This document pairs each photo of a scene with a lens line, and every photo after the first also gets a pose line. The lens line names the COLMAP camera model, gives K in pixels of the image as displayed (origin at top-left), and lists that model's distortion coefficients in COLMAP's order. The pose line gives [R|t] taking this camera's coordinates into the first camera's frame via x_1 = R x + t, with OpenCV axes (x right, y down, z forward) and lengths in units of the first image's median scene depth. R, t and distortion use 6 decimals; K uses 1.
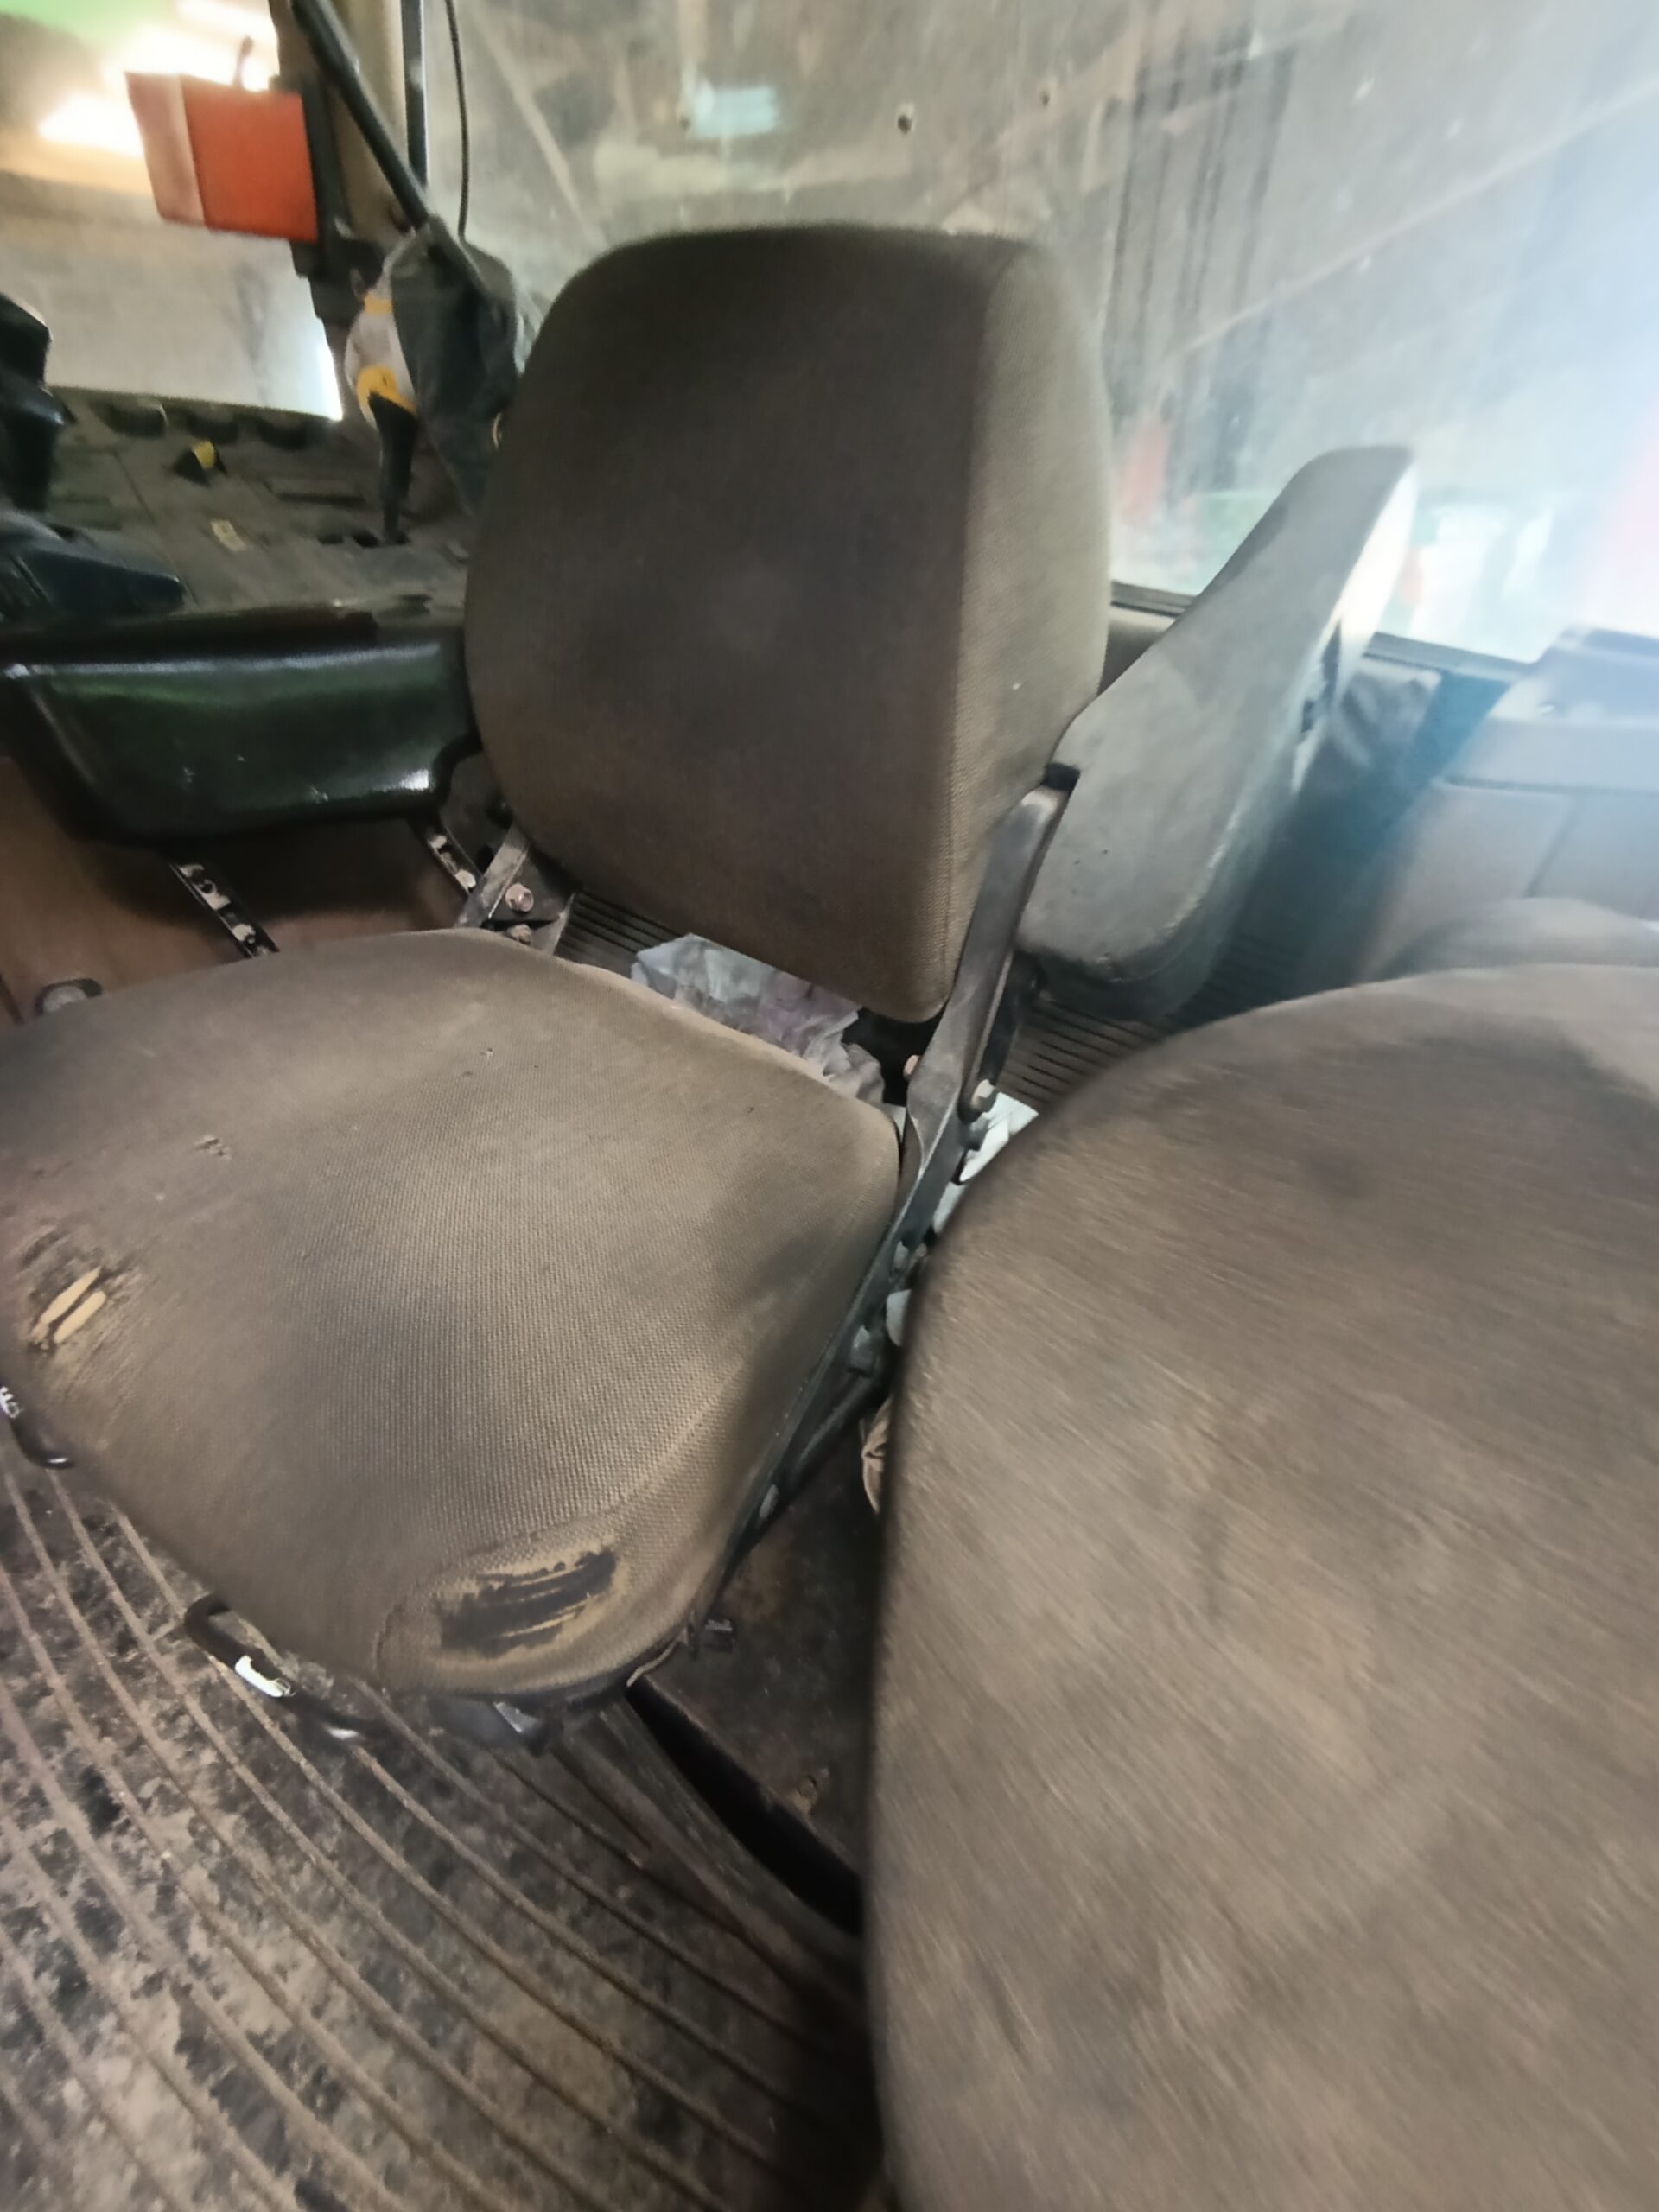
lens RADIAL K [[1034.9, 0, 831.2], [0, 1034.9, 1106.1], [0, 0, 1]] dist [0.003685, 0.001373]
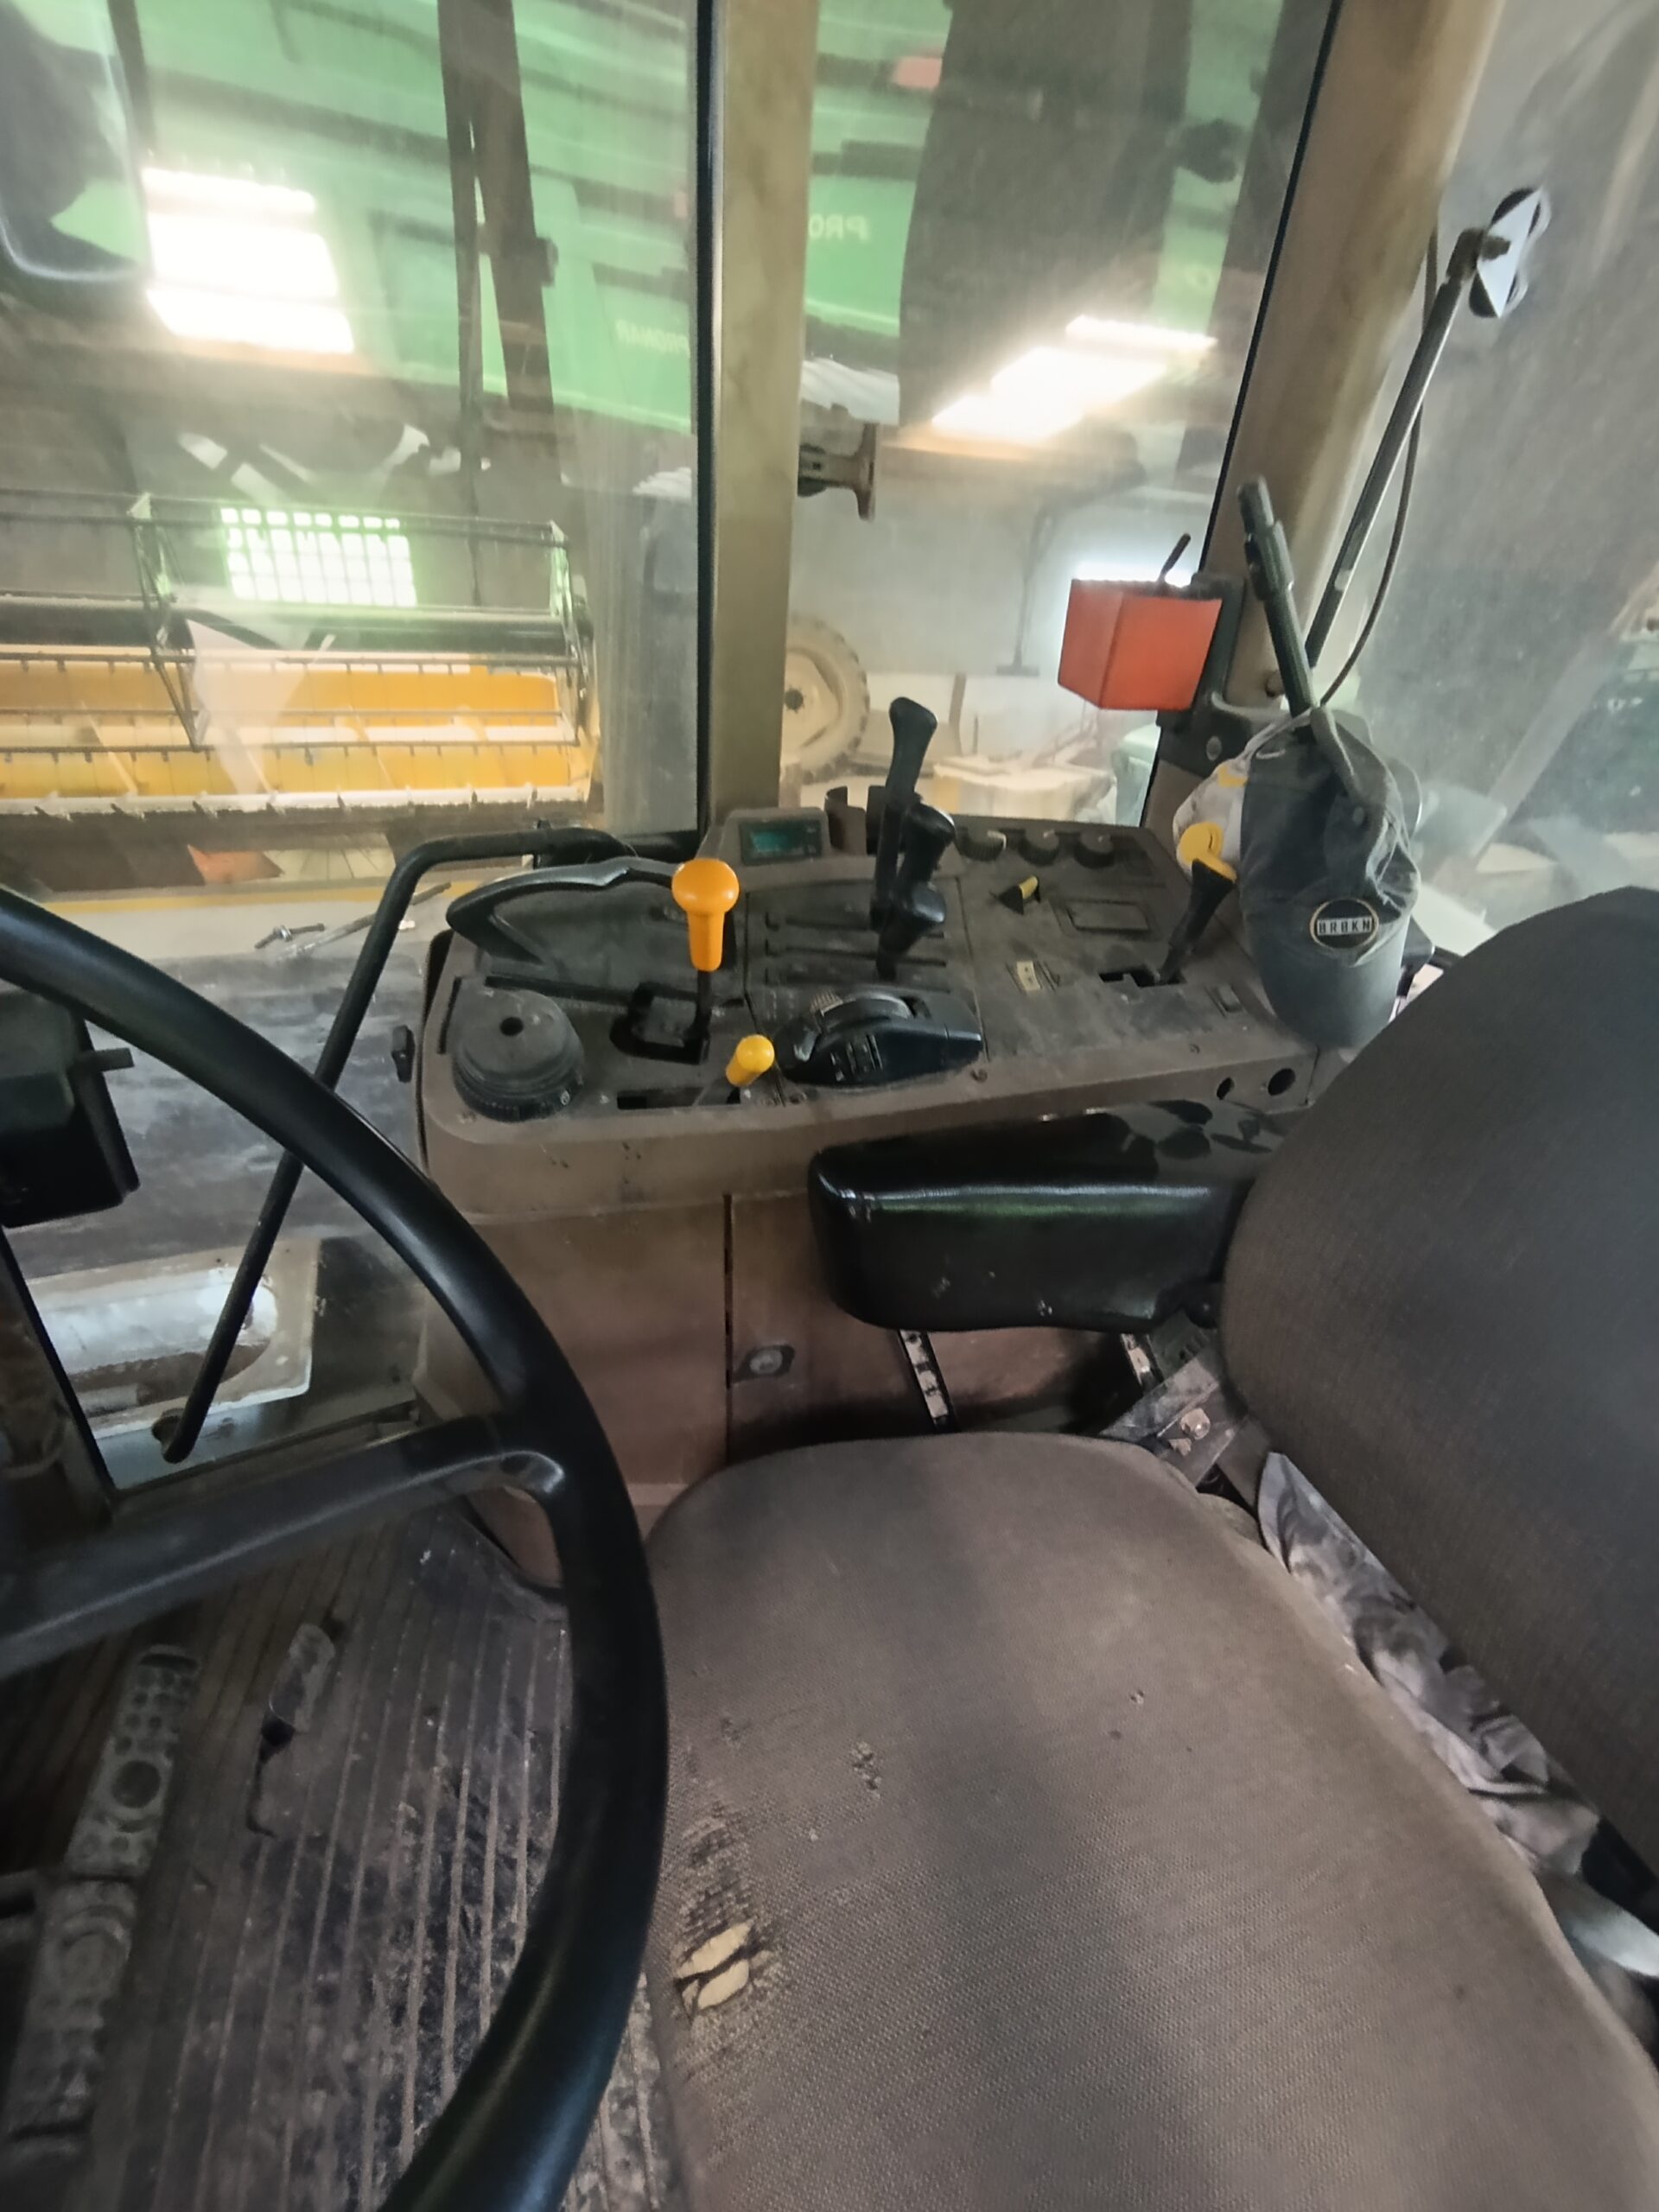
lens RADIAL K [[1034.9, 0, 824.2], [0, 1034.9, 1105.7], [0, 0, 1]] dist [0.003685, 0.001373]
pose [[0.827043, 0.265955, -0.495245, -0.177844], [-0.331368, 0.942313, -0.047336, -0.288358], [0.454087, 0.203258, 0.867463, -0.005592]]
